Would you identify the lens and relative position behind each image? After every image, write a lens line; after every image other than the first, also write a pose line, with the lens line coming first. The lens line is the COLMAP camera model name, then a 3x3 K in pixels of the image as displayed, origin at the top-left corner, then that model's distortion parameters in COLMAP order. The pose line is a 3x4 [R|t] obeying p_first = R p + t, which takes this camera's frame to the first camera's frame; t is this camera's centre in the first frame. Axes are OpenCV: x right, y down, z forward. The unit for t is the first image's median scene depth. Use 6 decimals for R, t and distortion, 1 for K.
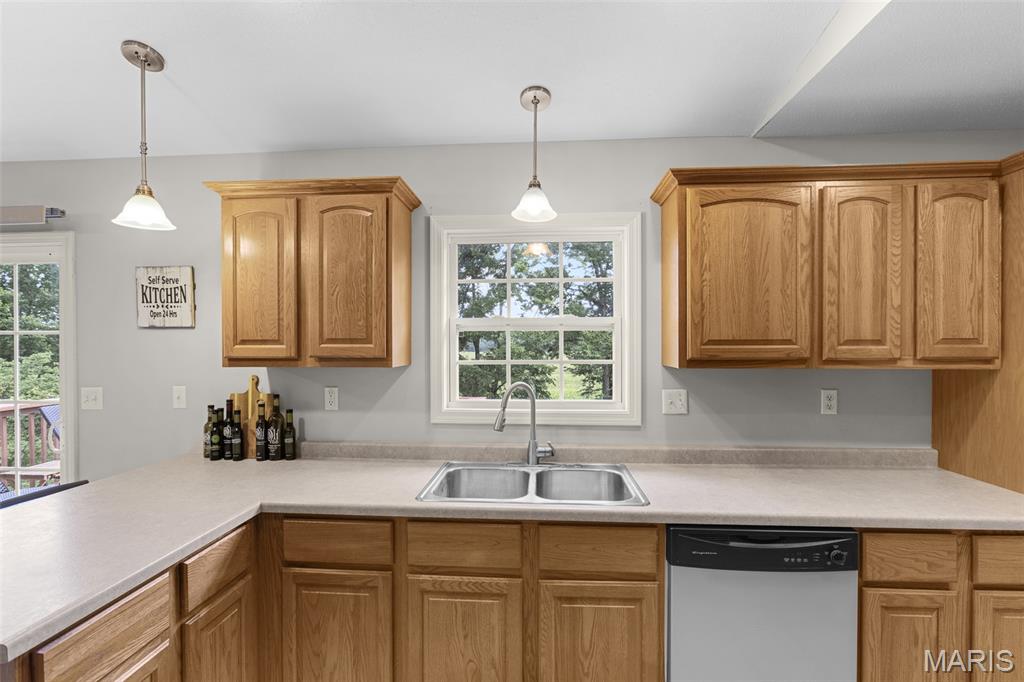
lens RADIAL K [[451.5, 0, 510.7], [0, 451.5, 346.7], [0, 0, 1]] dist [-0.002083, 0.000061]
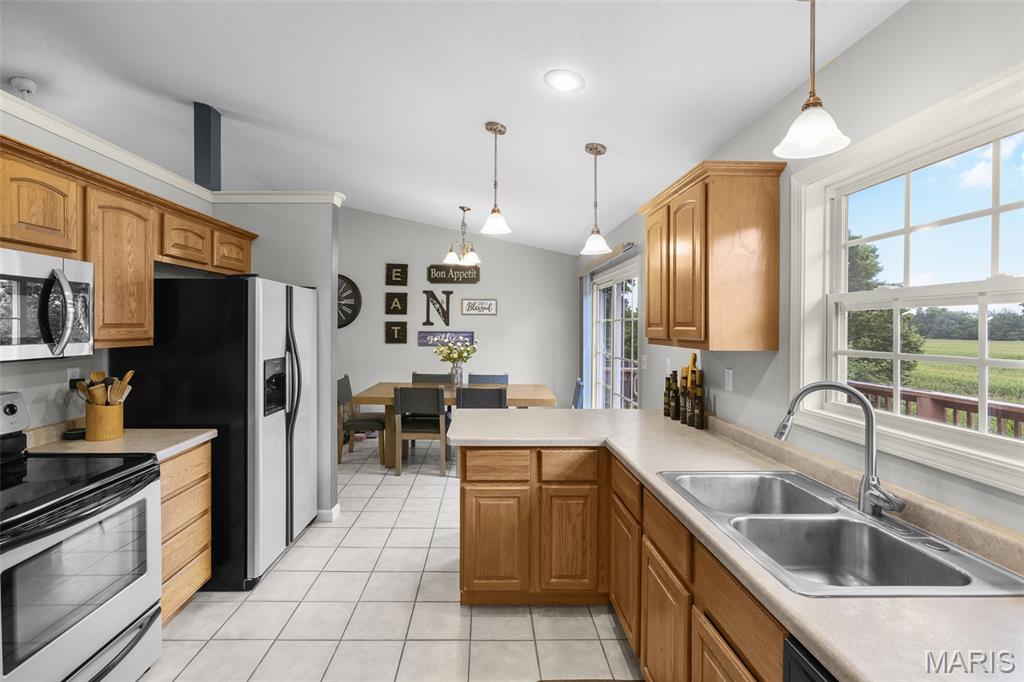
lens RADIAL K [[465.4, 0, 502.1], [0, 465.4, 341.8], [0, 0, 1]] dist [-0.025996, 0.017237]
pose [[0.108379, 0.036242, -0.993449, 0.600879], [-0.003061, 0.999343, 0.036123, -0.010179], [0.994105, -0.000874, 0.108419, 0.361909]]
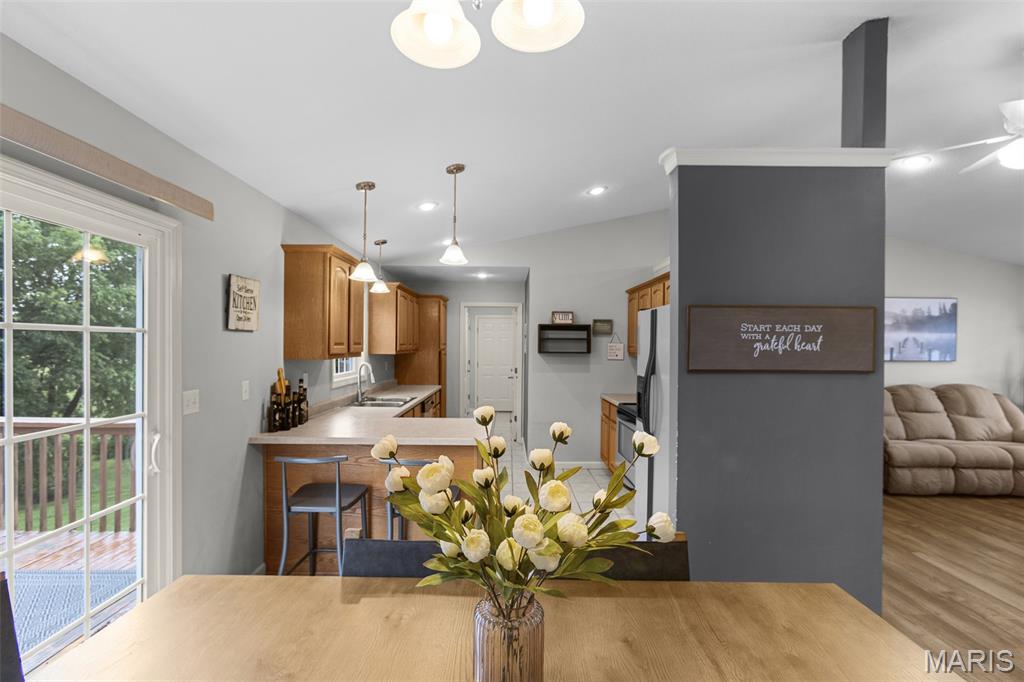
lens RADIAL K [[451.5, 0, 510.7], [0, 451.5, 346.7], [0, 0, 1]] dist [-0.002083, 0.000061]
pose [[-0.071055, -0.005307, 0.997458, -1.973144], [-0.008306, 0.999954, 0.004729, -0.012749], [-0.997438, -0.007949, -0.071095, 0.407516]]
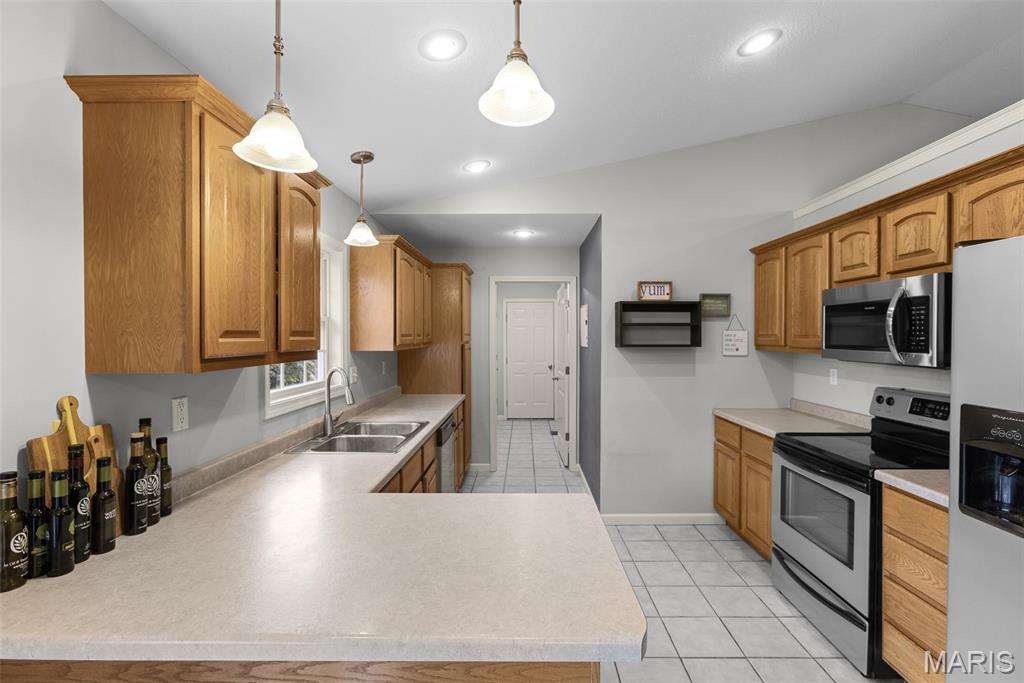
lens RADIAL K [[457.8, 0, 523.7], [0, 457.8, 342.3], [0, 0, 1]] dist [-0.002199, -0.000117]
pose [[-0.061728, -0.013977, 0.997995, -1.130103], [0.001006, 0.999901, 0.014066, -0.006487], [-0.998092, 0.001873, -0.061708, 0.505262]]
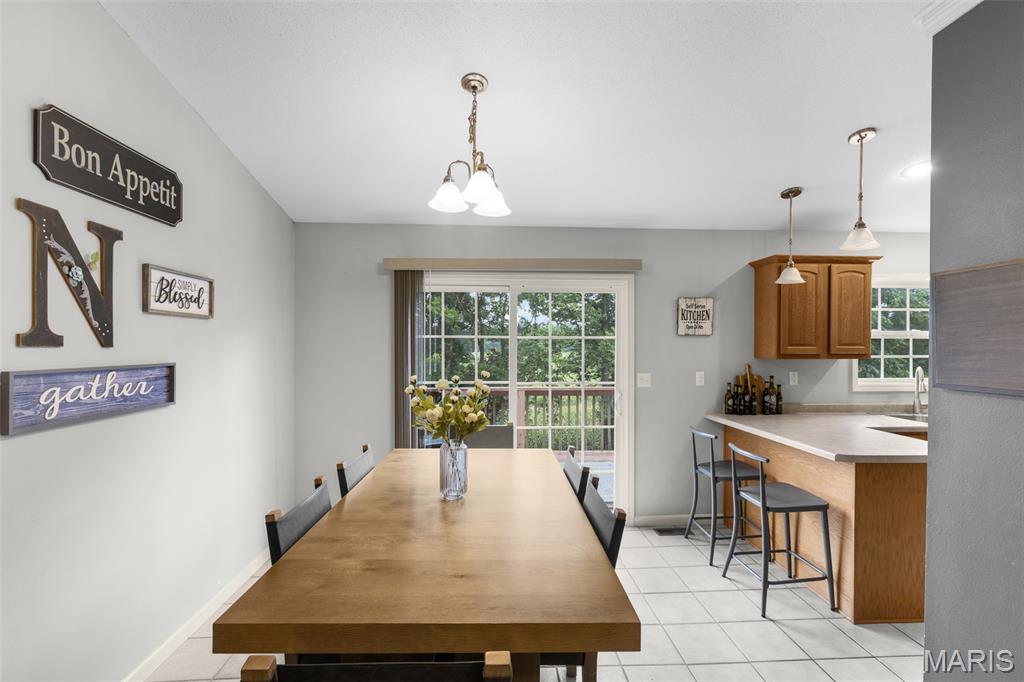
lens RADIAL K [[451.5, 0, 510.7], [0, 451.5, 346.7], [0, 0, 1]] dist [-0.002083, 0.000061]
pose [[0.992281, 0.002106, 0.123995, -1.637359], [-0.003245, 0.999954, 0.008989, -0.014432], [-0.123970, -0.009322, 0.992242, -0.532347]]
